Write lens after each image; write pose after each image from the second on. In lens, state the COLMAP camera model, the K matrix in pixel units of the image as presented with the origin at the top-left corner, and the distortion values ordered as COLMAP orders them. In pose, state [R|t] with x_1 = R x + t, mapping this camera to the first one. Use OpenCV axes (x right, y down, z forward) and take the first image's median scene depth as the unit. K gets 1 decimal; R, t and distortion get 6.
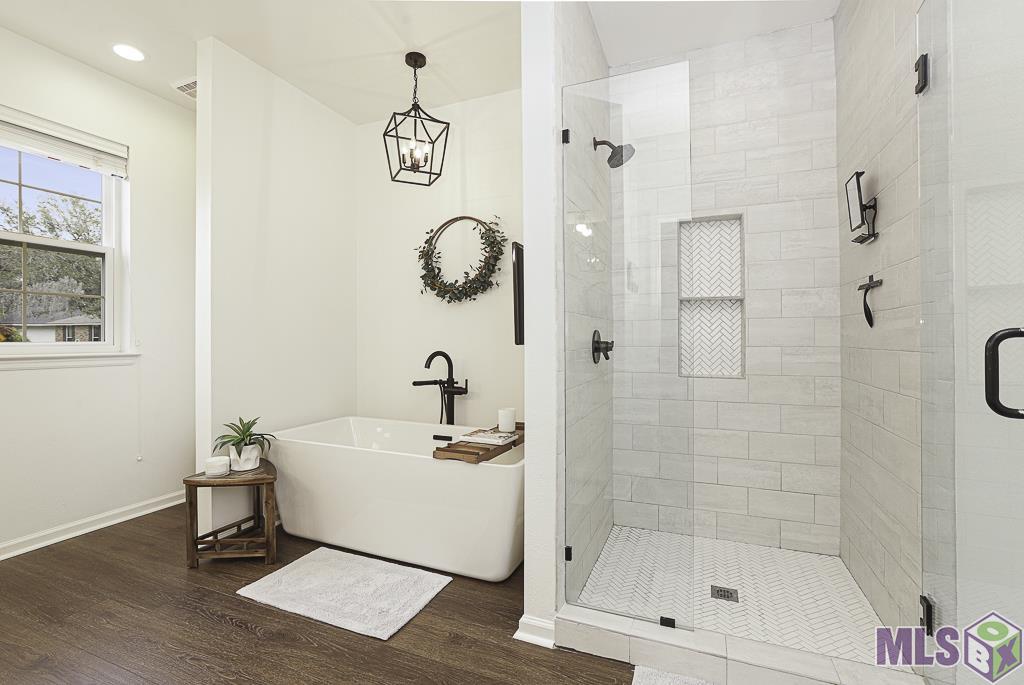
lens RADIAL K [[473.6, 0, 504.0], [0, 473.6, 344.1], [0, 0, 1]] dist [-0.028657, 0.001368]
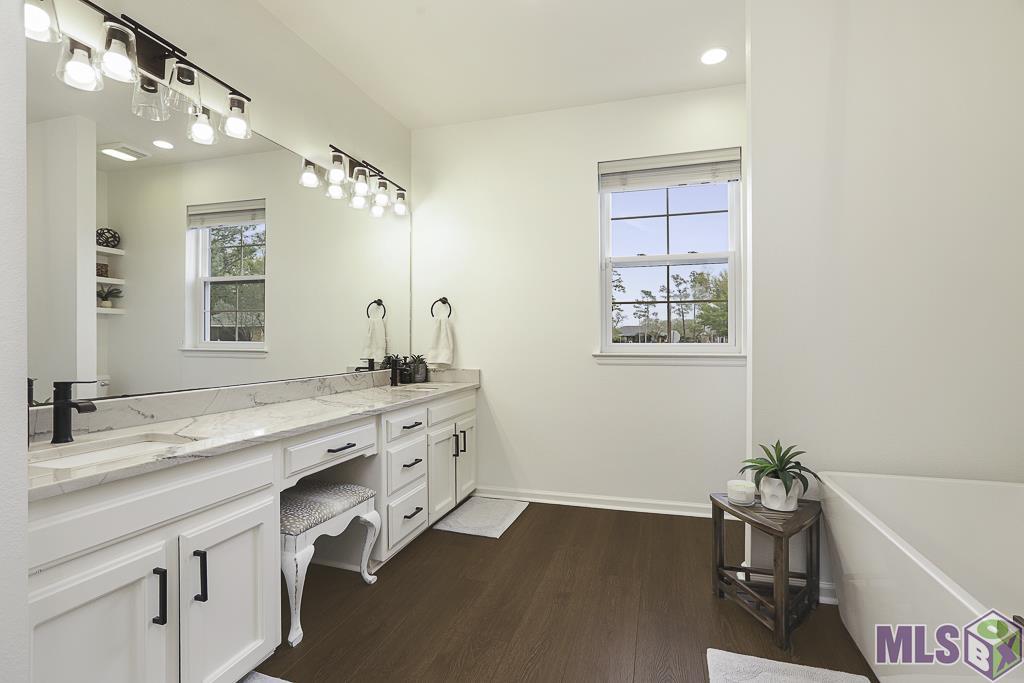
lens RADIAL K [[473.6, 0, 504.0], [0, 473.6, 343.1], [0, 0, 1]] dist [-0.028657, 0.001368]
pose [[0.074019, 0.004403, -0.997247, 0.177249], [-0.007368, 0.999965, 0.003868, -0.004949], [0.997230, 0.007062, 0.074048, 0.471324]]
